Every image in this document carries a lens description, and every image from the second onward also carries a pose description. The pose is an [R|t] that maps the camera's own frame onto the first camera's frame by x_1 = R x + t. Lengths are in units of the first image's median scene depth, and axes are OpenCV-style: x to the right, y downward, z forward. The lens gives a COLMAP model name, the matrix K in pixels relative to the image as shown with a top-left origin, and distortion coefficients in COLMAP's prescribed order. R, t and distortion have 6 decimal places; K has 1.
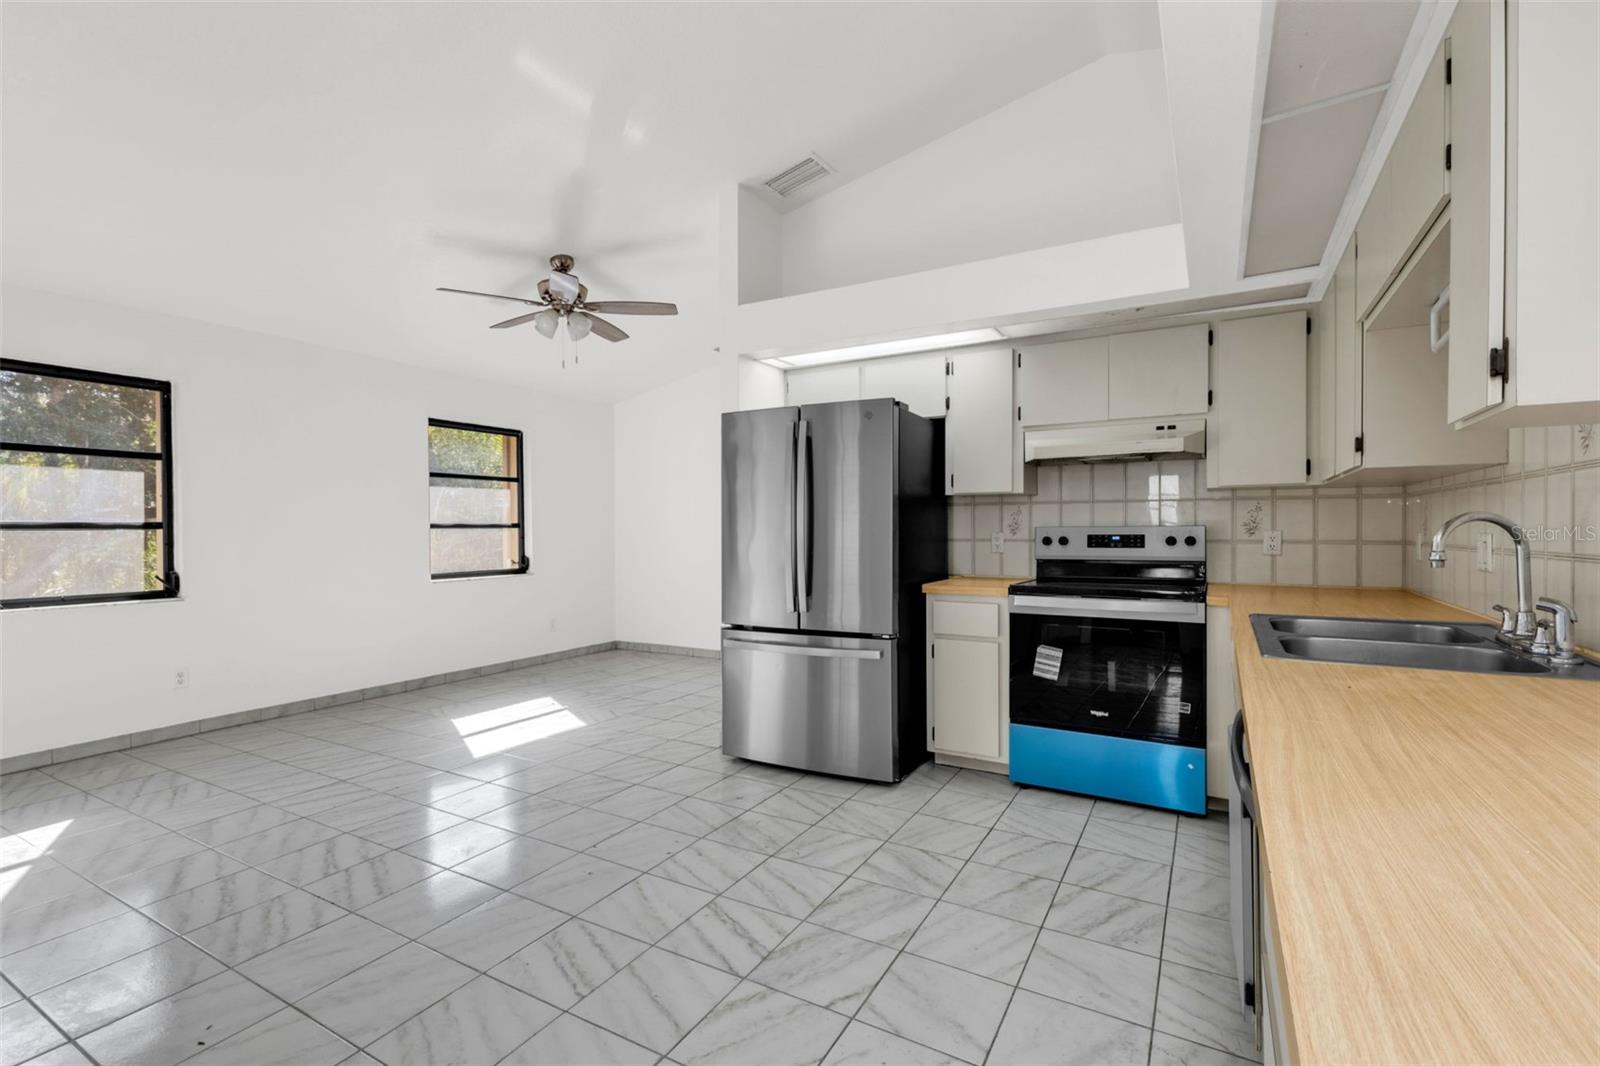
lens RADIAL K [[703.6, 0, 778.6], [0, 703.6, 535.6], [0, 0, 1]] dist [0.008672, -0.001537]
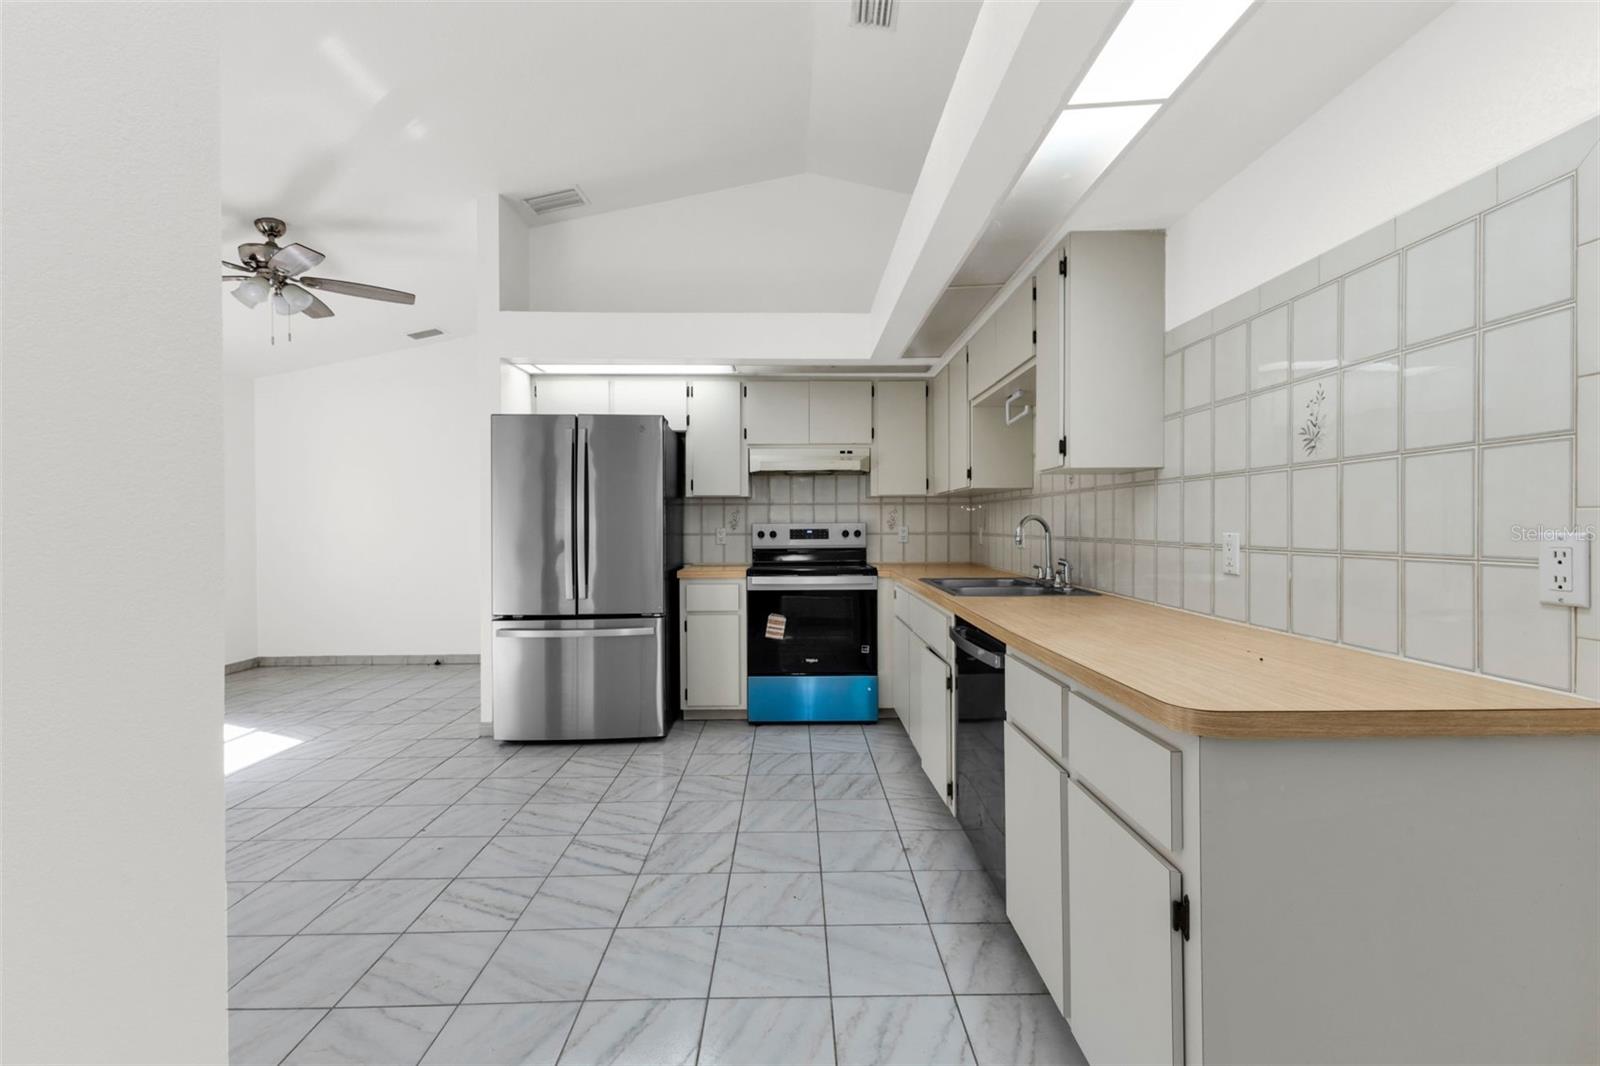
lens RADIAL K [[703.6, 0, 789.4], [0, 703.6, 535.9], [0, 0, 1]] dist [0.008672, -0.001537]
pose [[0.857351, -0.008104, 0.514669, -0.473497], [0.005830, 0.999965, 0.006034, 0.005502], [-0.514700, -0.002172, 0.857368, -0.241844]]
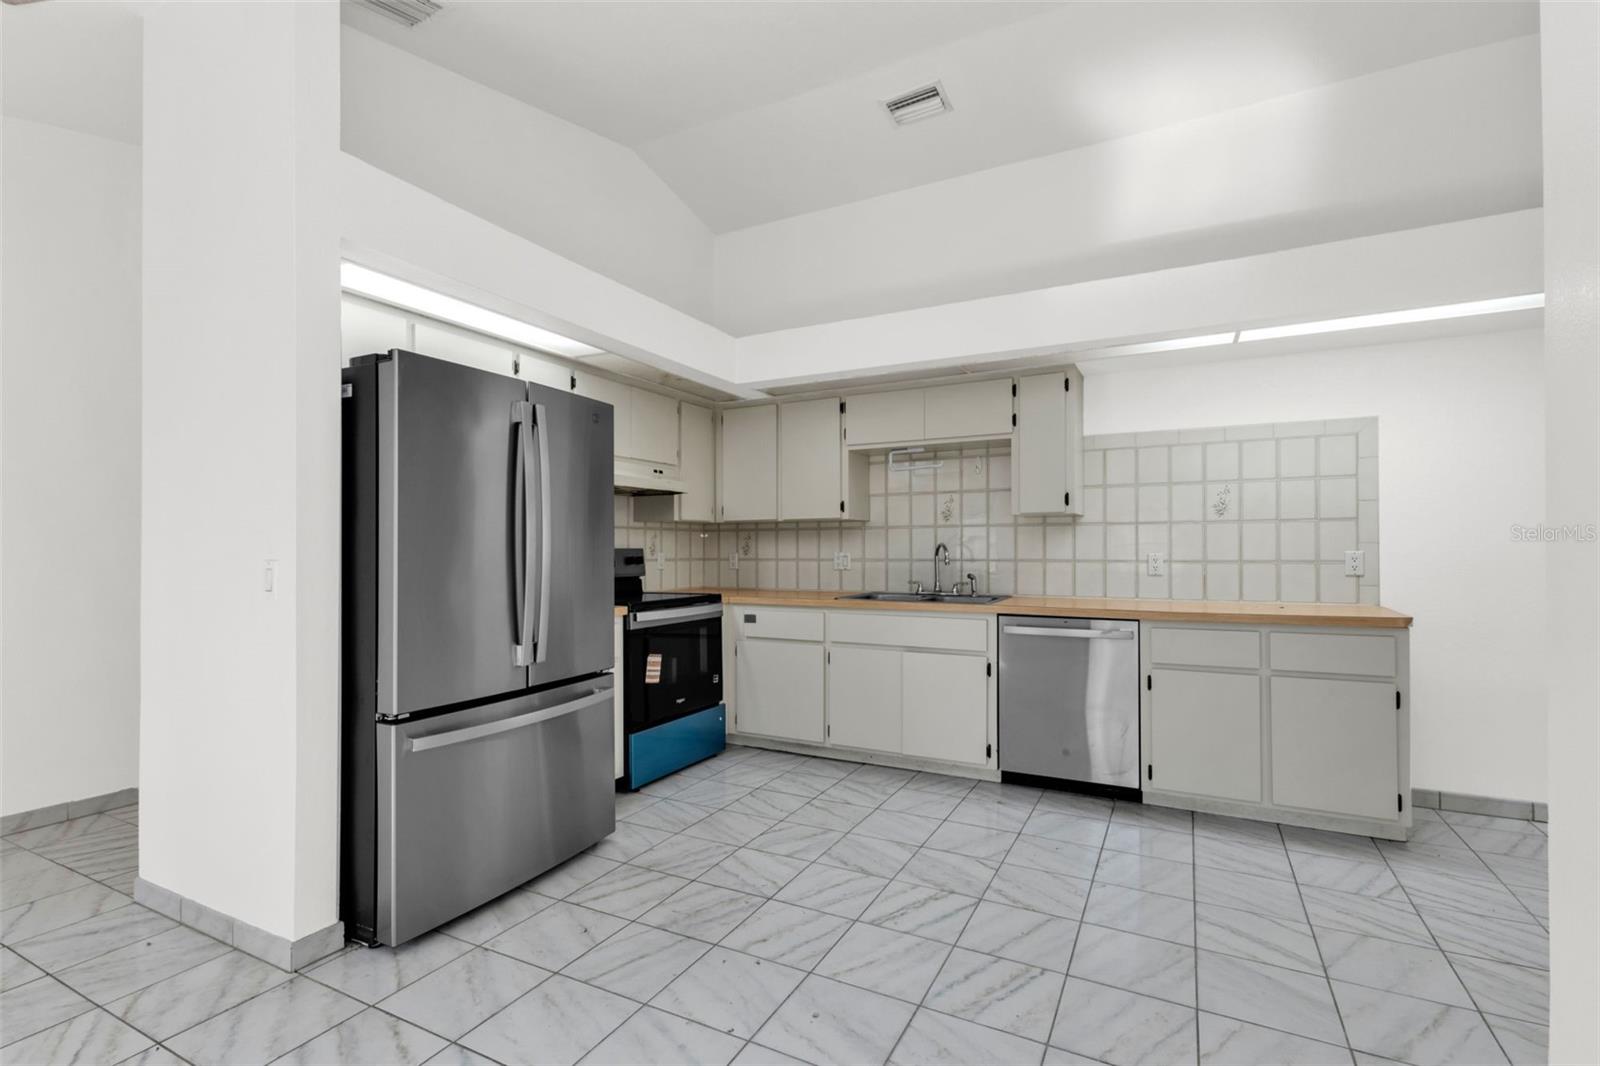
lens RADIAL K [[703.6, 0, 839.3], [0, 703.6, 547.2], [0, 0, 1]] dist [0.008672, -0.001537]
pose [[-0.052123, 0.003641, 0.998634, -1.330586], [0.013647, 0.999903, -0.002934, -0.012747], [-0.998547, 0.013475, -0.052168, 1.327345]]
